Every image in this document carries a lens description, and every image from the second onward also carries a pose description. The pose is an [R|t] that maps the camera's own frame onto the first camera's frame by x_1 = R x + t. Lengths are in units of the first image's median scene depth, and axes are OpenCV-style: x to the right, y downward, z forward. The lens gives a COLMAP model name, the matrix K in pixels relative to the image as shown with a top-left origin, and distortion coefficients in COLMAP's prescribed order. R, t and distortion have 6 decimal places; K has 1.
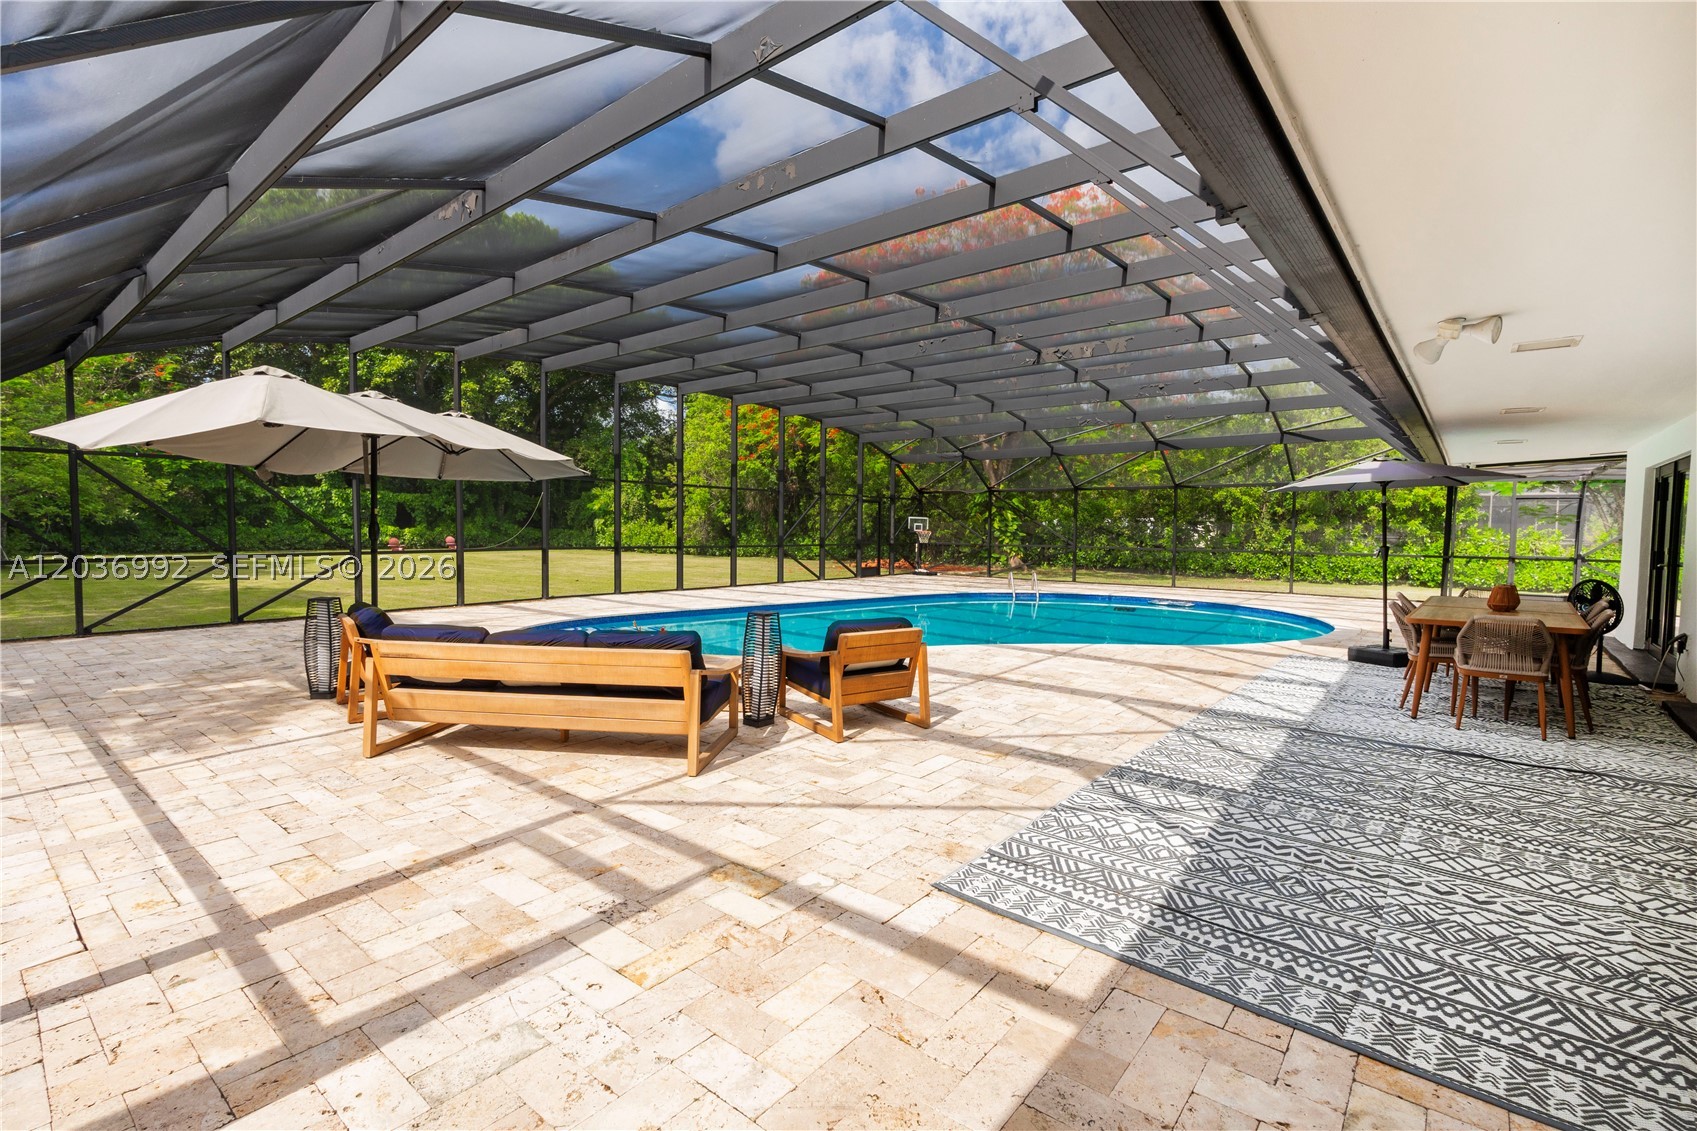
lens RADIAL K [[790.5, 0, 847.2], [0, 790.5, 566.6], [0, 0, 1]] dist [-0.002865, 0.000425]
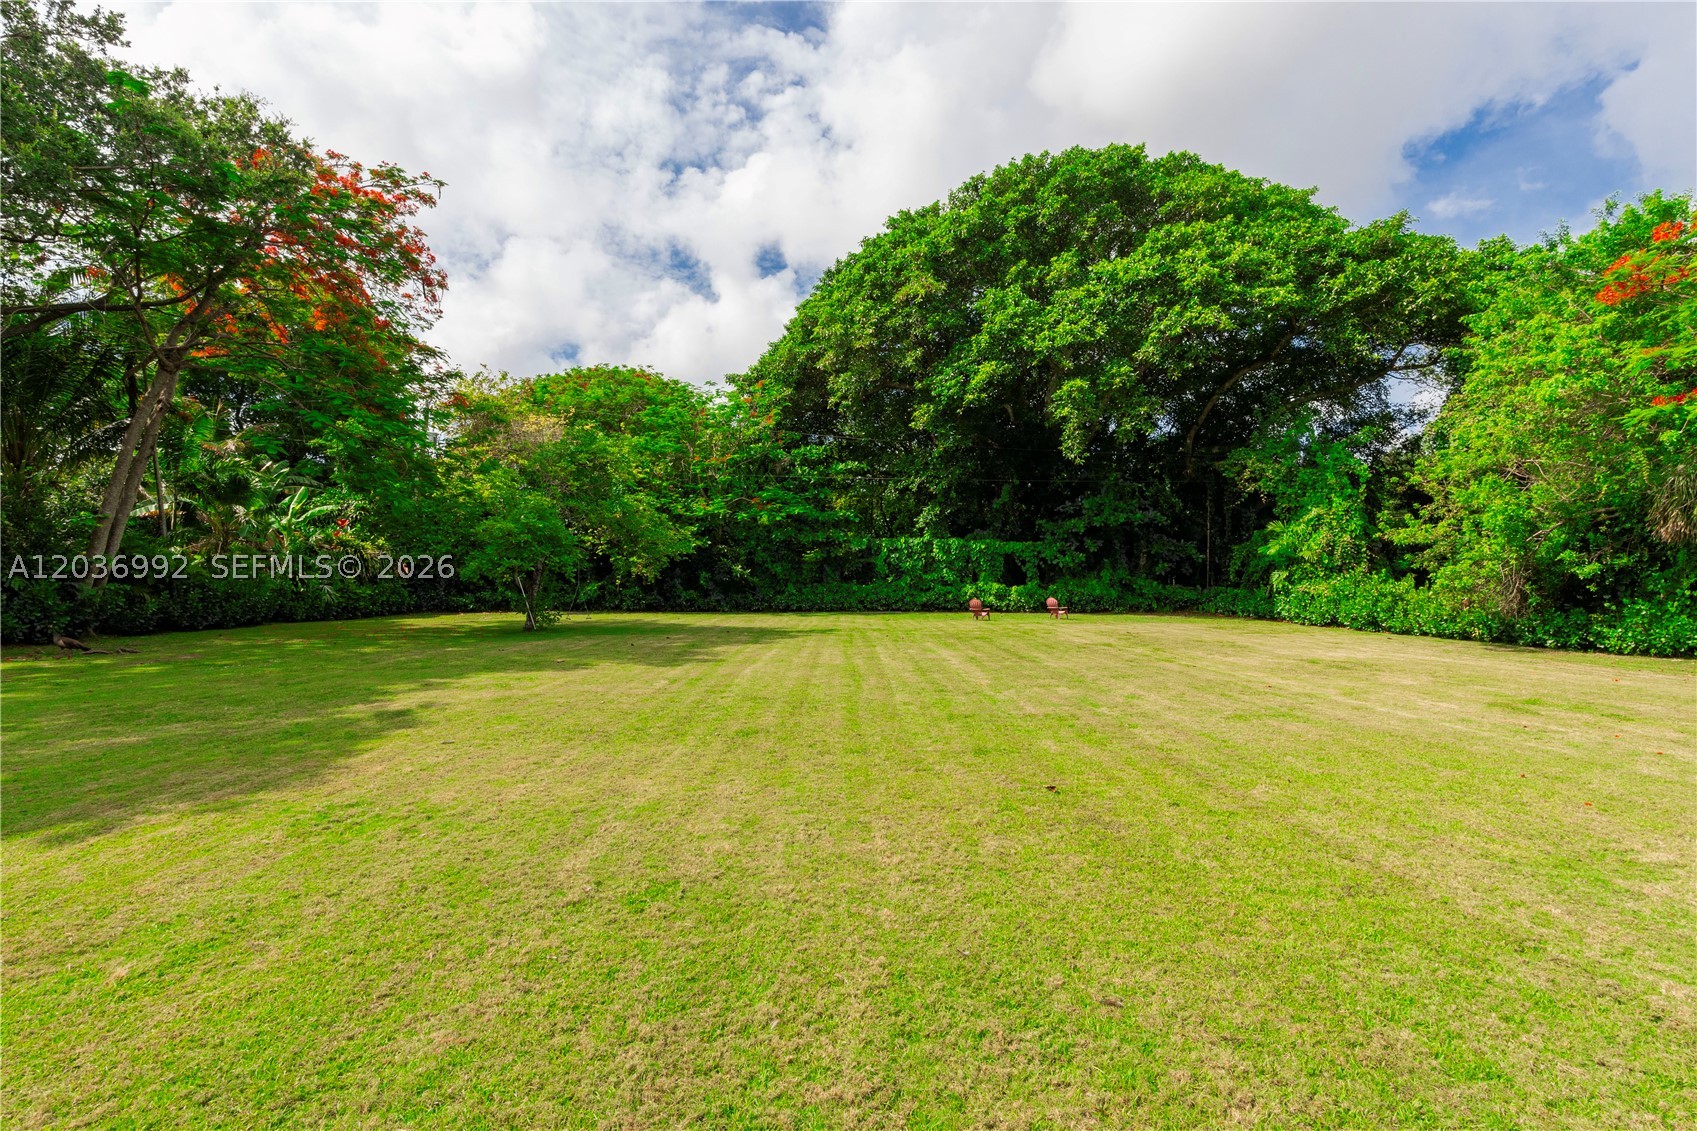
lens RADIAL K [[790.5, 0, 847.2], [0, 790.5, 566.6], [0, 0, 1]] dist [-0.002865, 0.000425]
pose [[0.671502, -0.016845, -0.740812, -0.091893], [-0.036605, 0.997767, -0.055867, -0.018796], [0.740098, 0.064632, 0.669386, 0.370094]]
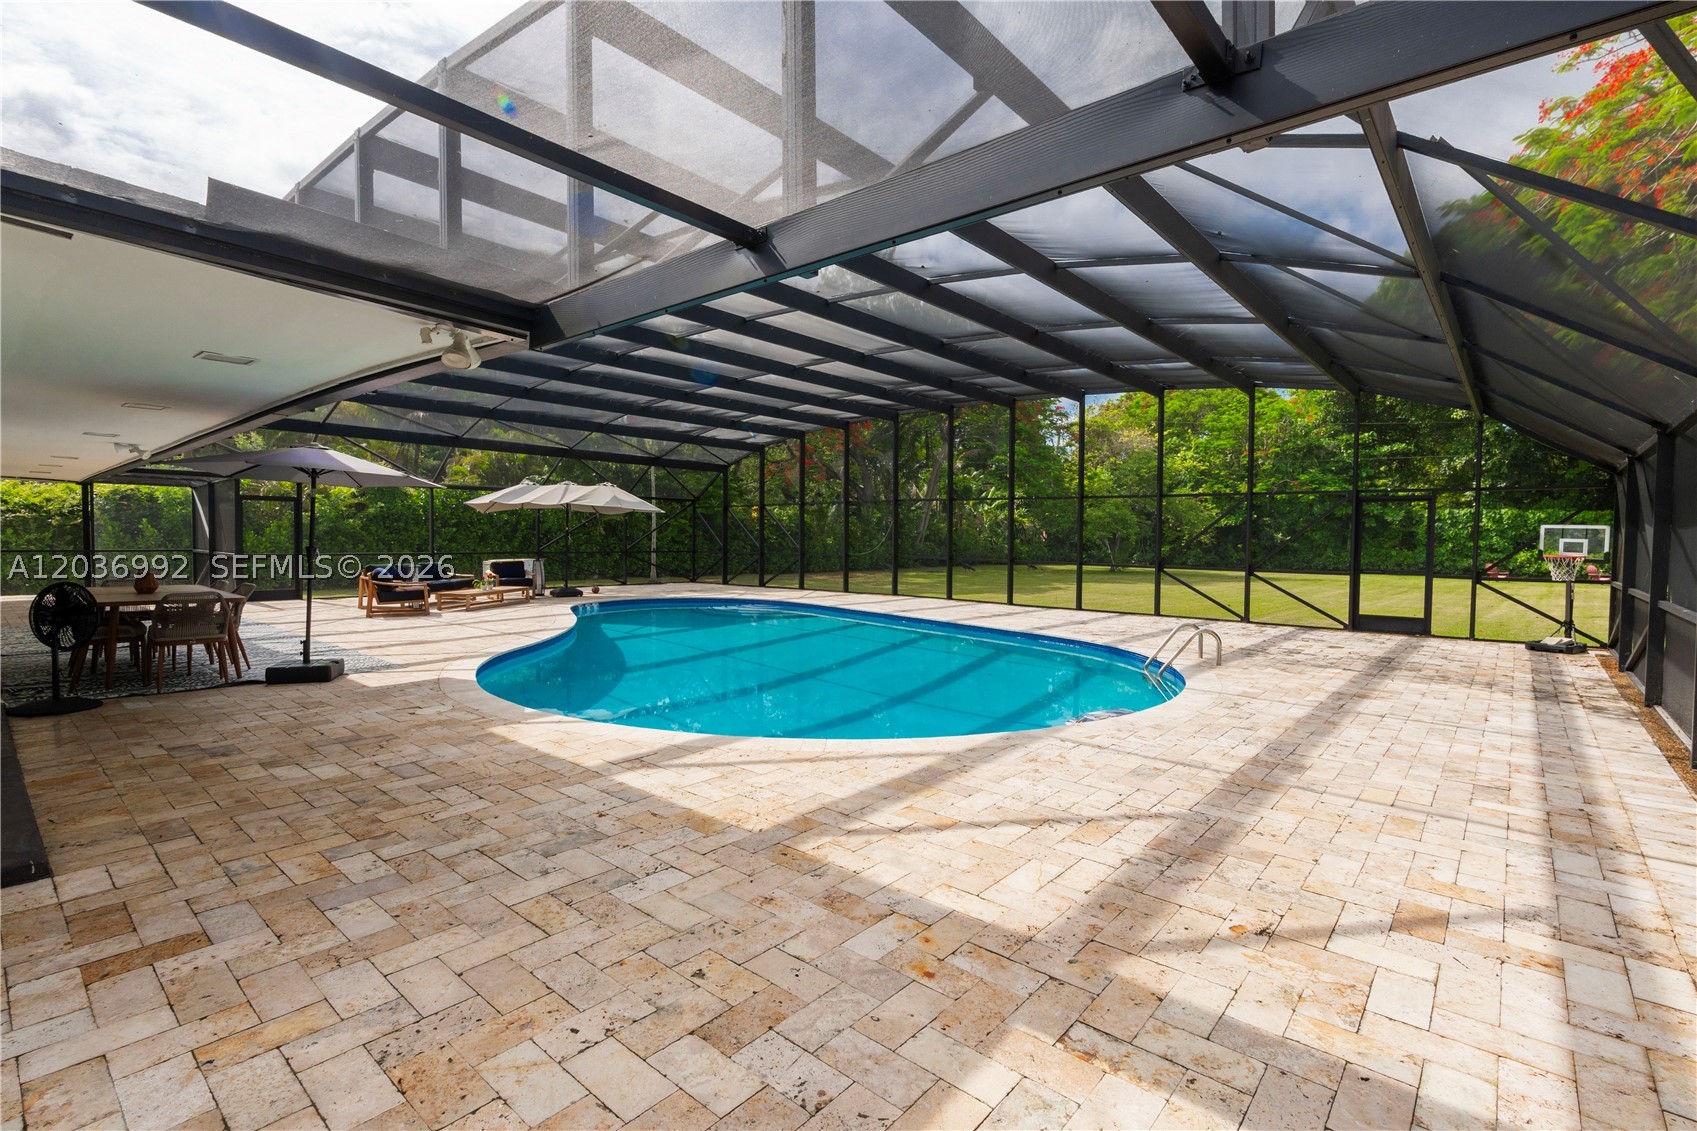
lens RADIAL K [[790.5, 0, 847.2], [0, 790.5, 566.6], [0, 0, 1]] dist [-0.002865, 0.000425]
pose [[-0.011036, 0.028589, -0.999530, 0.272110], [-0.065470, 0.997426, 0.029251, -0.010921], [0.997794, 0.065762, -0.009136, 0.274895]]
